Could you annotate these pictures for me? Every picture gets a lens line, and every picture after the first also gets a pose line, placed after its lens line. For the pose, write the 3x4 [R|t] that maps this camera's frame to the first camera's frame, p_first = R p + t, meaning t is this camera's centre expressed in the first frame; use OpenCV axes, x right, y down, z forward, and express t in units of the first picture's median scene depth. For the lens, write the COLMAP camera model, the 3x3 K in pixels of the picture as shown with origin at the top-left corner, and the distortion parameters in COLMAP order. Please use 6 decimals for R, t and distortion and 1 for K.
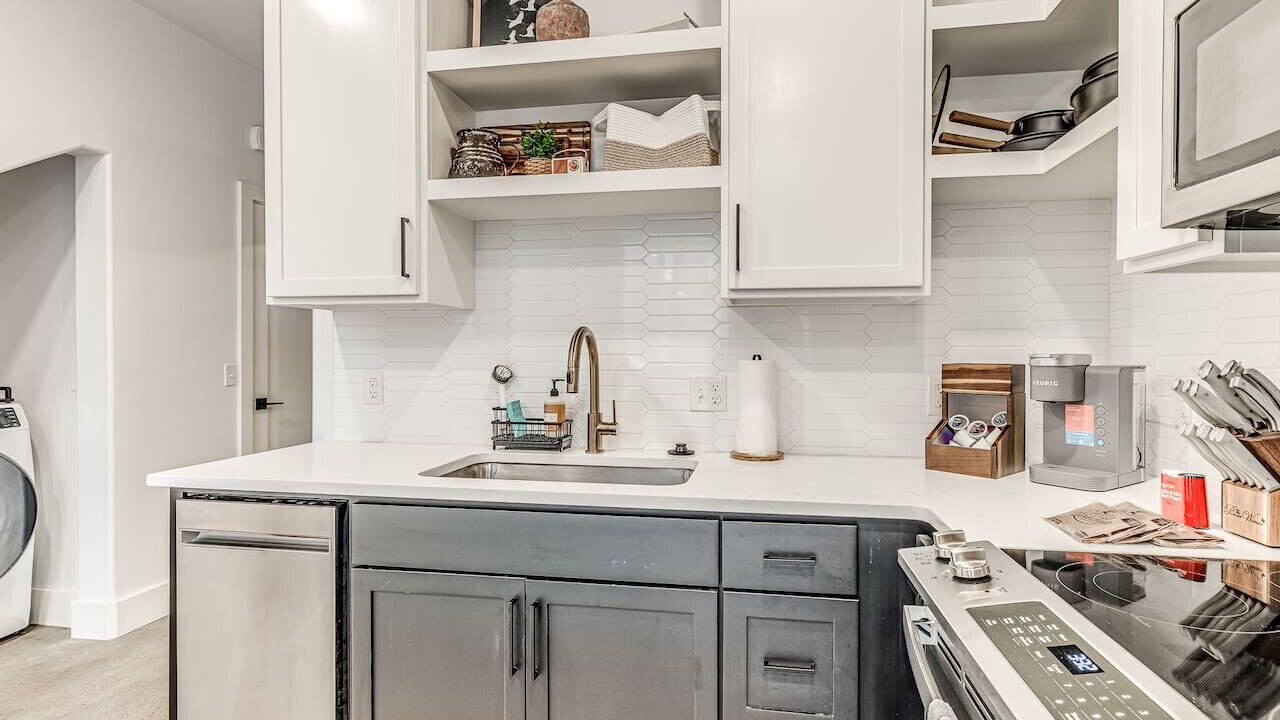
lens RADIAL K [[640.5, 0, 640.0], [0, 640.5, 360.0], [0, 0, 1]] dist [-0.001246, -0.000254]
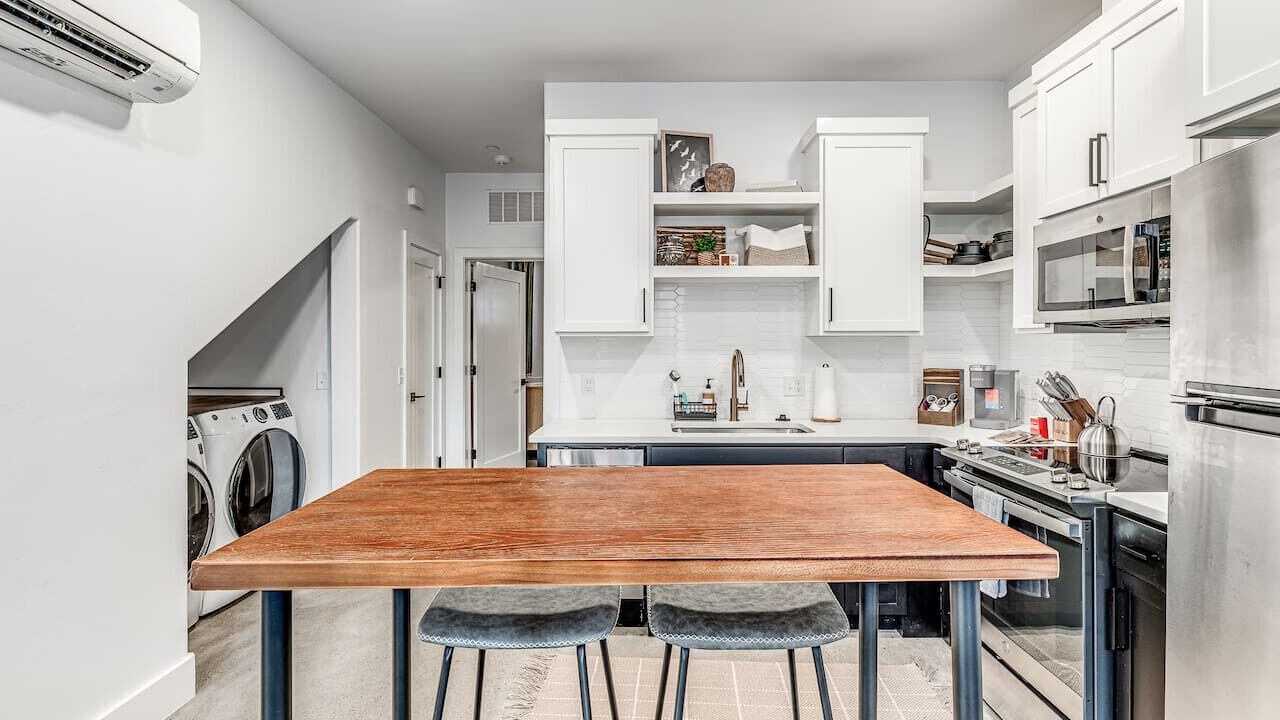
lens RADIAL K [[626.9, 0, 650.5], [0, 626.9, 344.6], [0, 0, 1]] dist [-0.000264, 0.000119]
pose [[0.985182, -0.002854, 0.171486, -0.650831], [0.003907, 0.999976, -0.005801, -0.058235], [-0.171465, 0.006385, 0.985169, -0.703411]]
